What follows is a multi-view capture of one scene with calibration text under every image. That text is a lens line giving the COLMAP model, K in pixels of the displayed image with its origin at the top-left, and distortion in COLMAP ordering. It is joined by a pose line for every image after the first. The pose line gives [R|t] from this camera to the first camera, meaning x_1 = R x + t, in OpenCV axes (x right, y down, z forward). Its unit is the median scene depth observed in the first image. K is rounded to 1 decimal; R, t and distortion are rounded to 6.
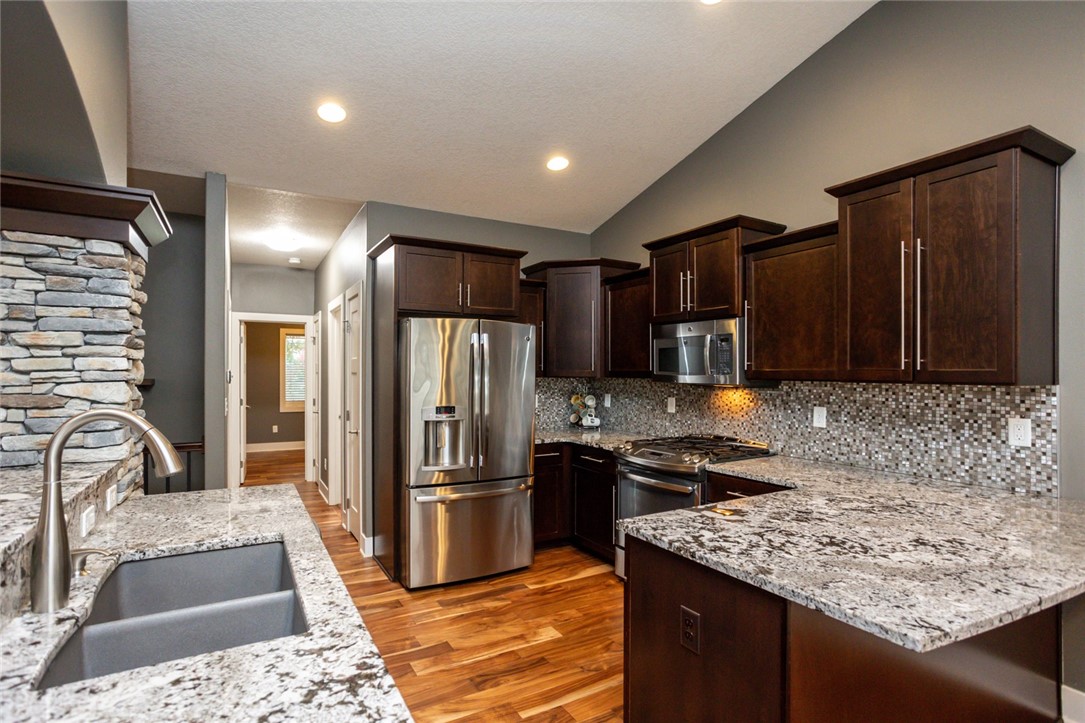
lens RADIAL K [[526.6, 0, 541.4], [0, 526.6, 370.9], [0, 0, 1]] dist [-0.032870, 0.020279]
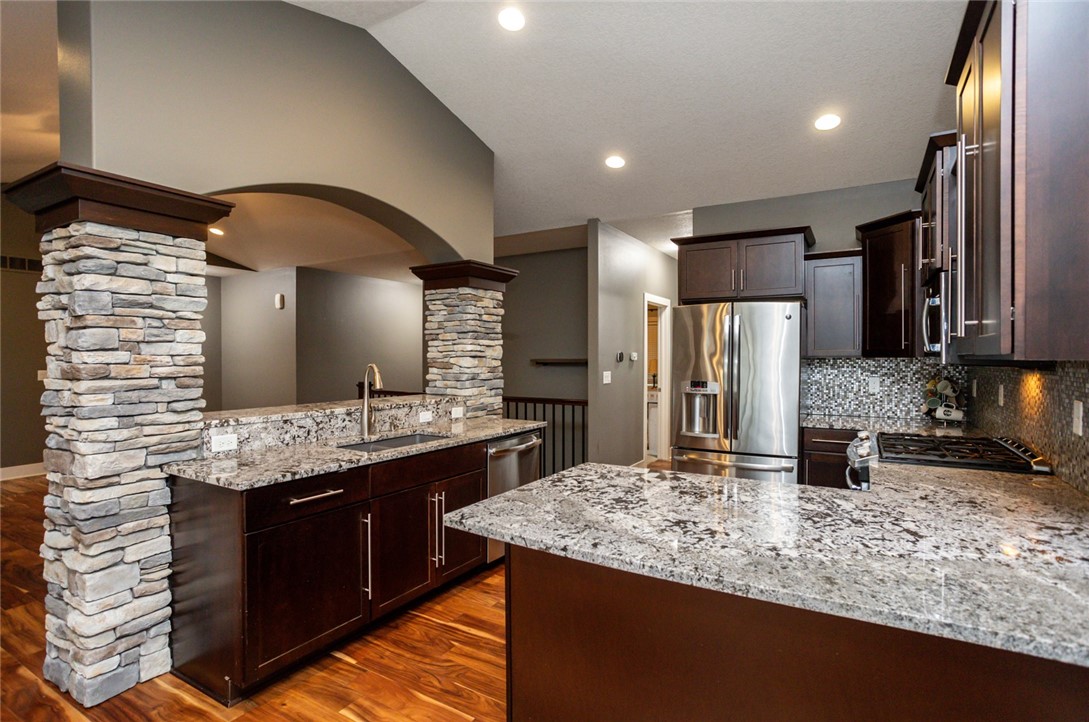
lens RADIAL K [[545.0, 0, 534.9], [0, 545.0, 360.1], [0, 0, 1]] dist [-0.062191, 0.047271]
pose [[0.467527, 0.001690, -0.883977, 1.394067], [0.003423, 0.999987, 0.003723, 0.032575], [0.883972, -0.004767, 0.467515, 0.298801]]
